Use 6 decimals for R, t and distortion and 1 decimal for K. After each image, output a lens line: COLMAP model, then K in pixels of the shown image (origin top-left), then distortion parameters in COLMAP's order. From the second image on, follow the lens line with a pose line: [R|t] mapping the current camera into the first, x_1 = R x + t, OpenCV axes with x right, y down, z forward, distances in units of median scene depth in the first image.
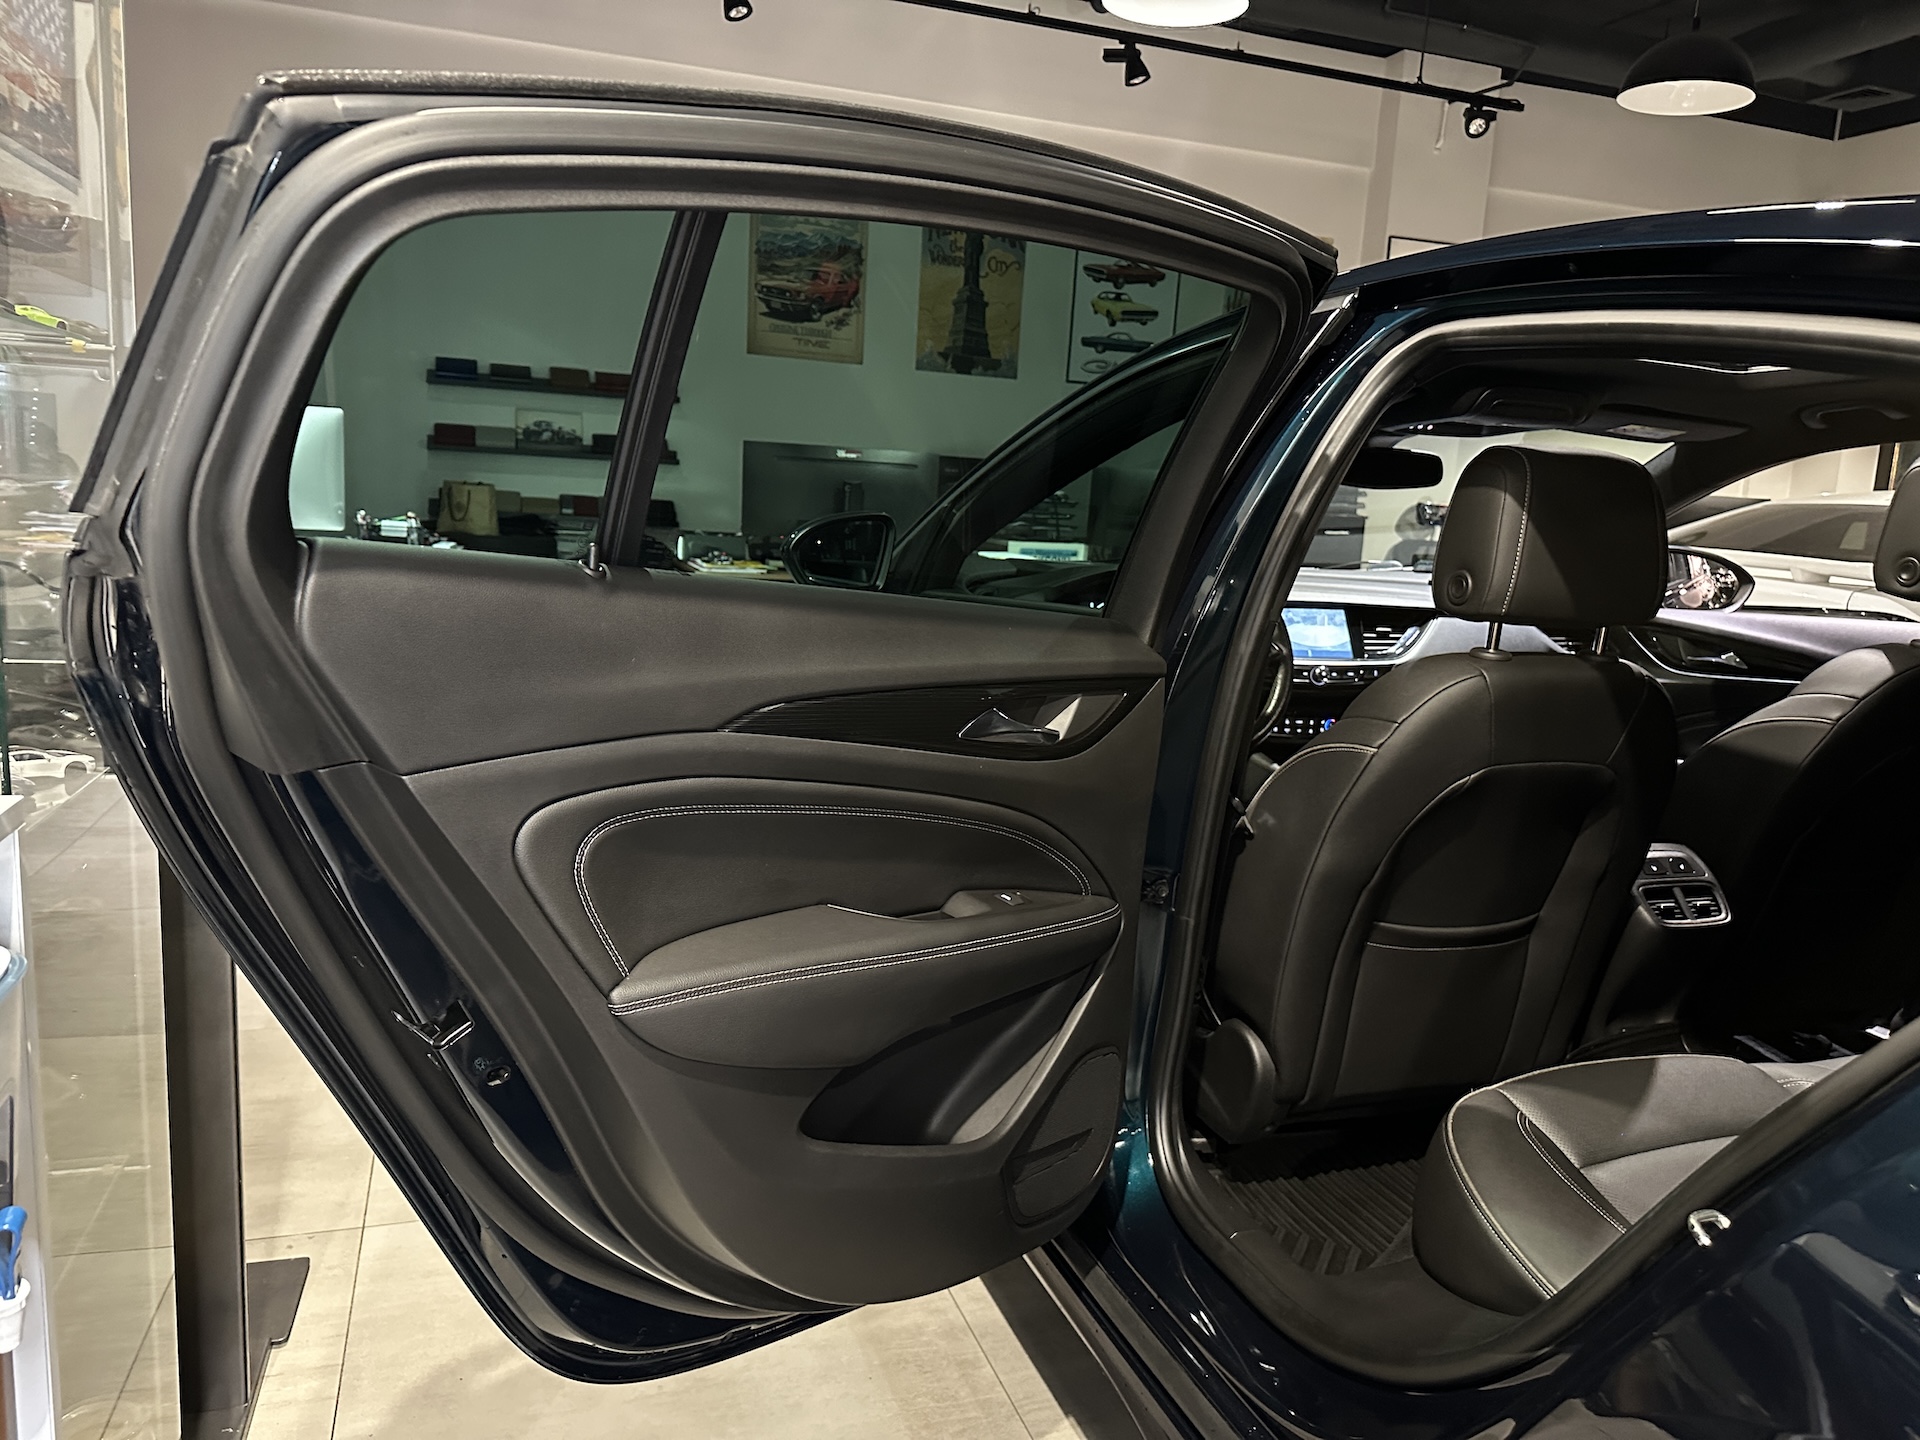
lens RADIAL K [[1358.8, 0, 950.2], [0, 1358.8, 719.0], [0, 0, 1]] dist [0.041125, -0.036956]
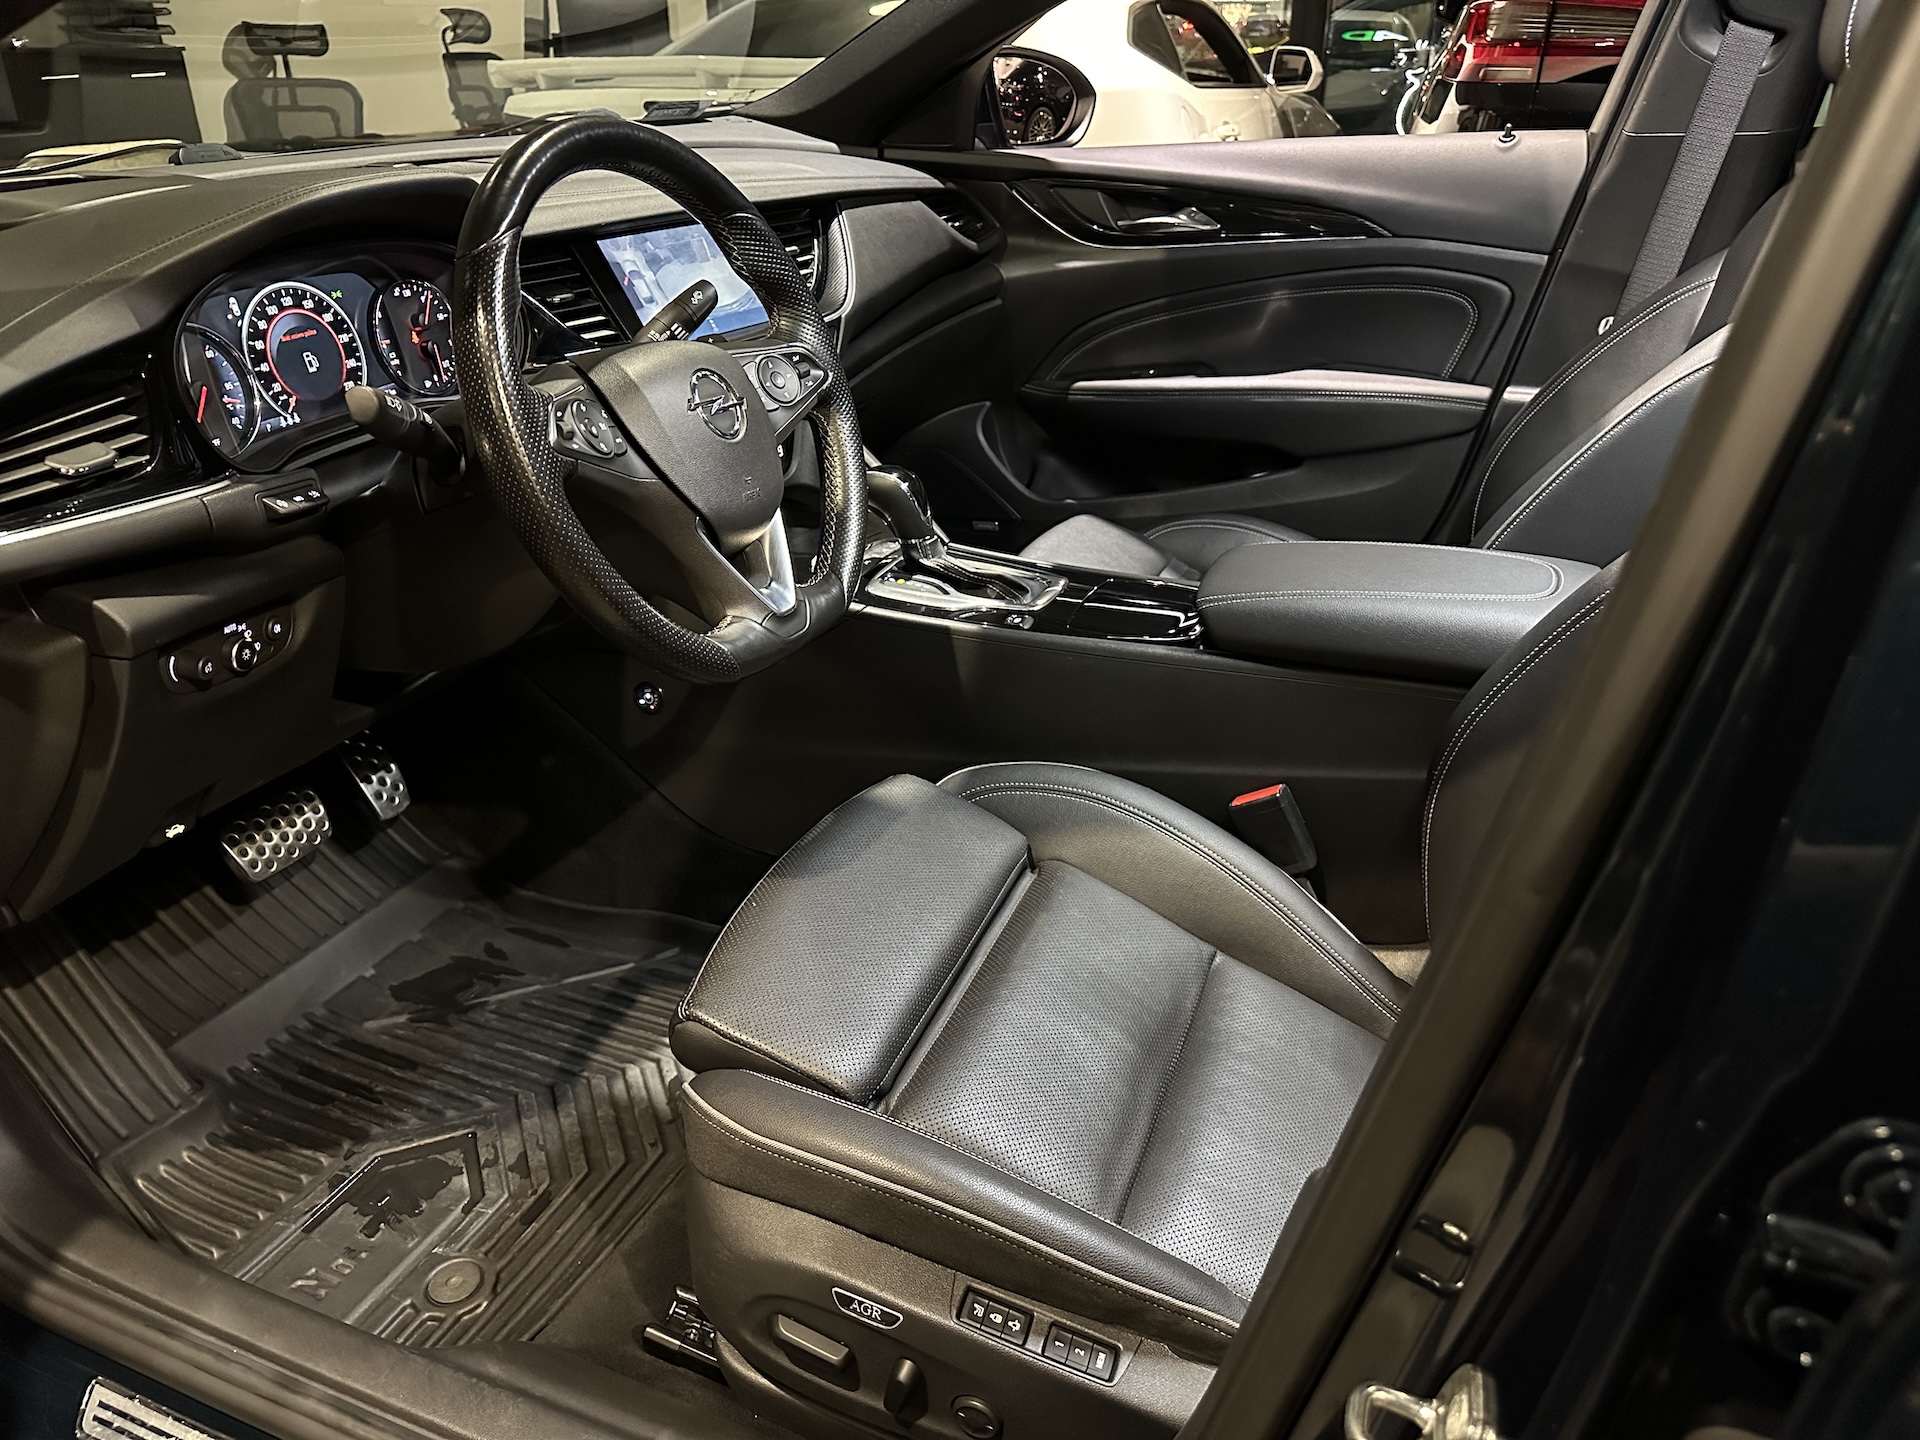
lens RADIAL K [[1358.8, 0, 955.3], [0, 1358.8, 704.9], [0, 0, 1]] dist [0.041125, -0.036956]
pose [[0.660772, -0.374780, 0.650324, -0.026368], [0.164764, 0.917713, 0.361464, -0.050880], [-0.732280, -0.131695, 0.668149, 0.350830]]
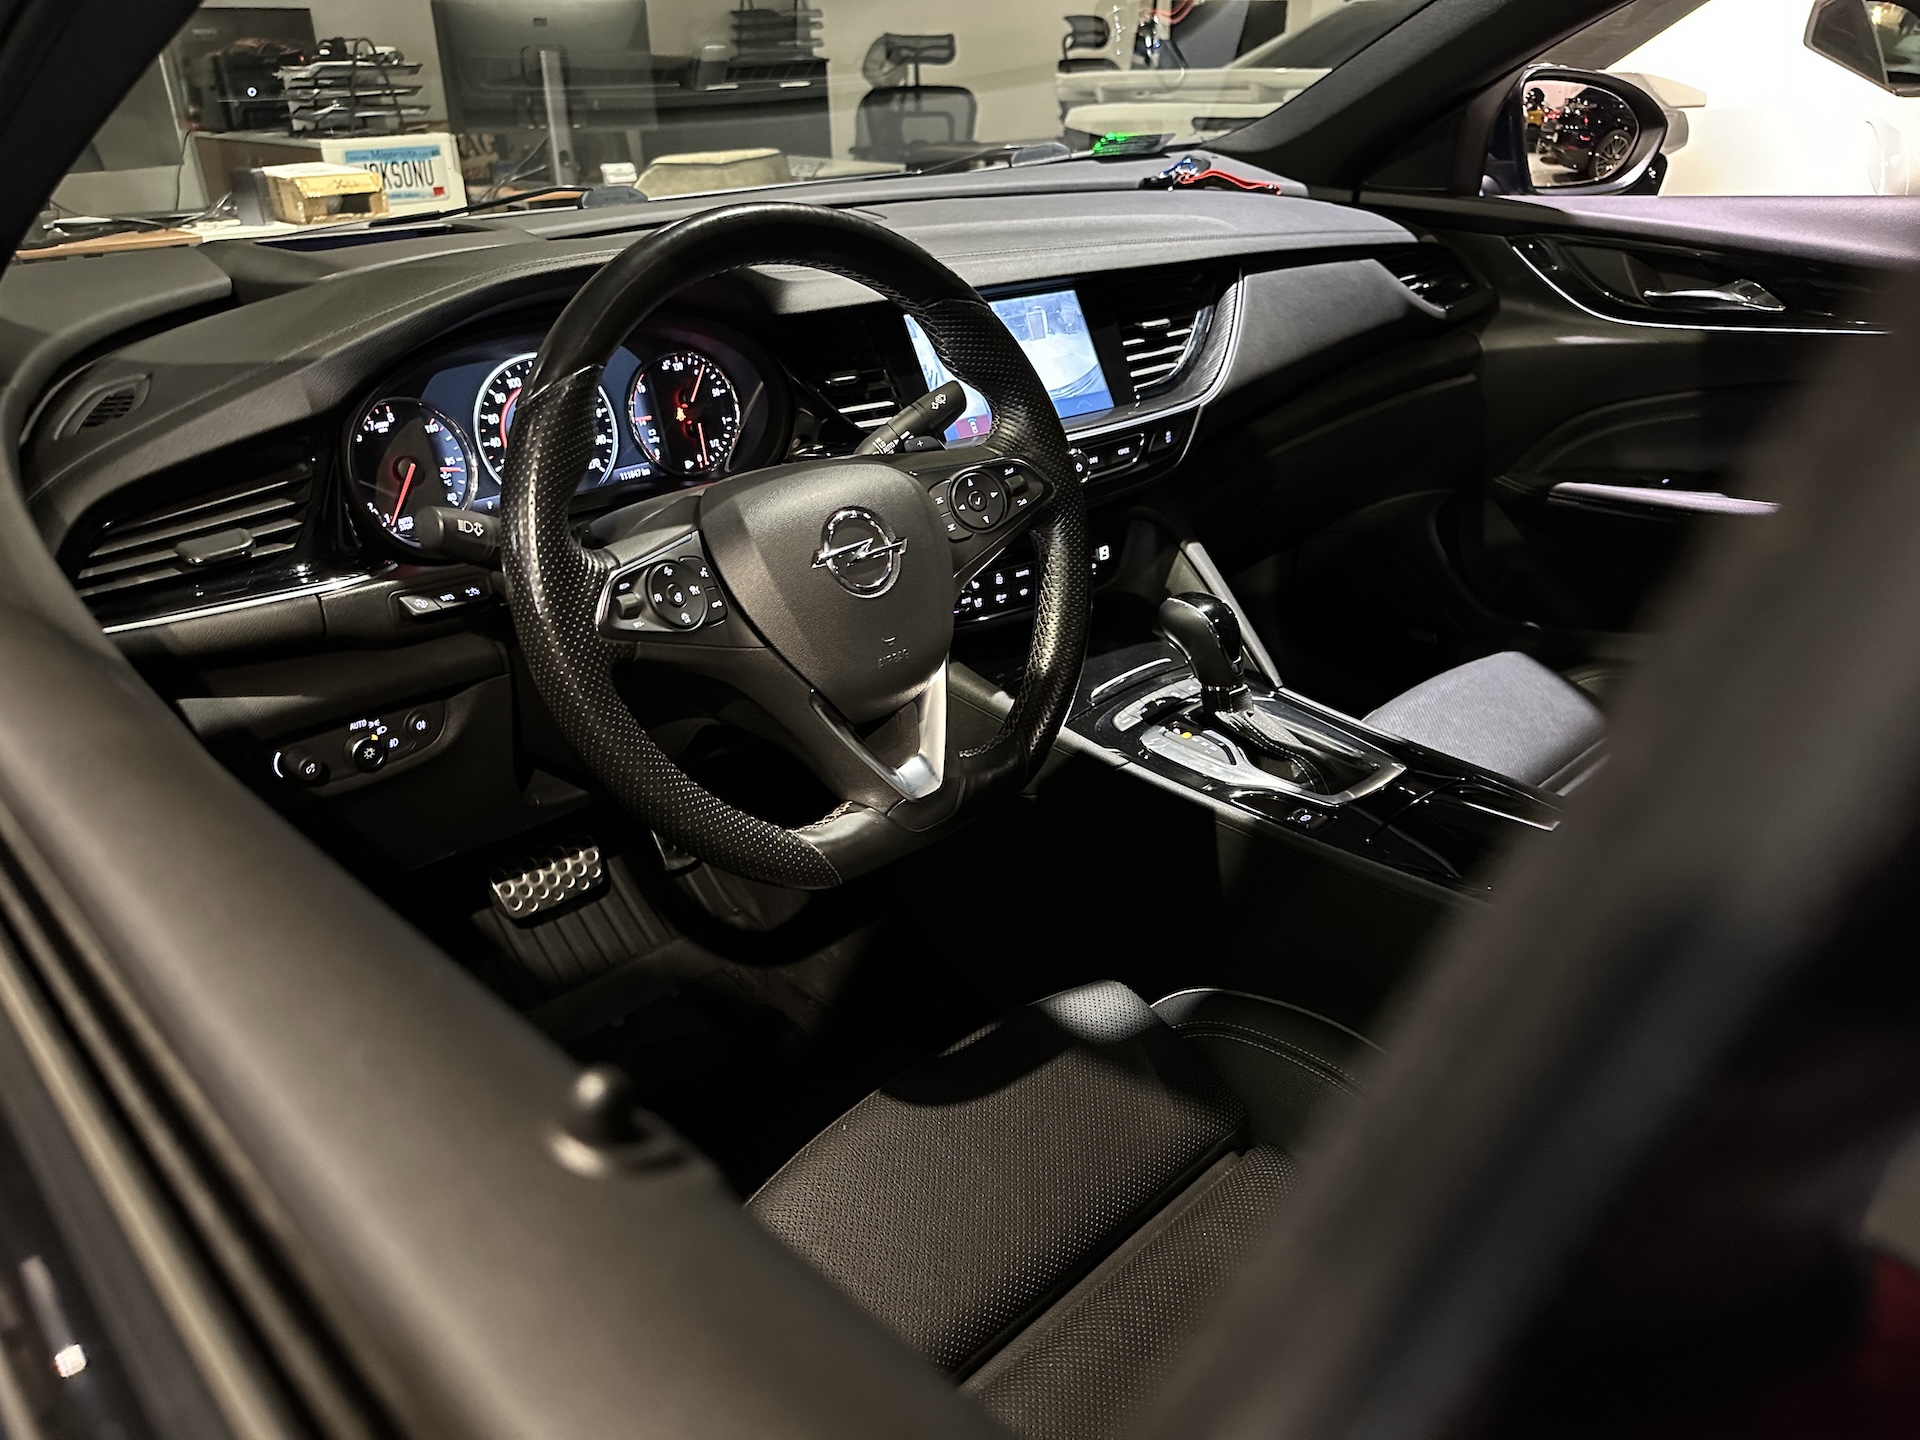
lens RADIAL K [[1358.8, 0, 969.3], [0, 1358.8, 731.3], [0, 0, 1]] dist [0.041125, -0.036956]
pose [[0.907609, -0.244478, 0.341287, 0.045944], [0.131534, 0.937609, 0.321852, -0.055790], [-0.398680, -0.247224, 0.883139, 0.358457]]
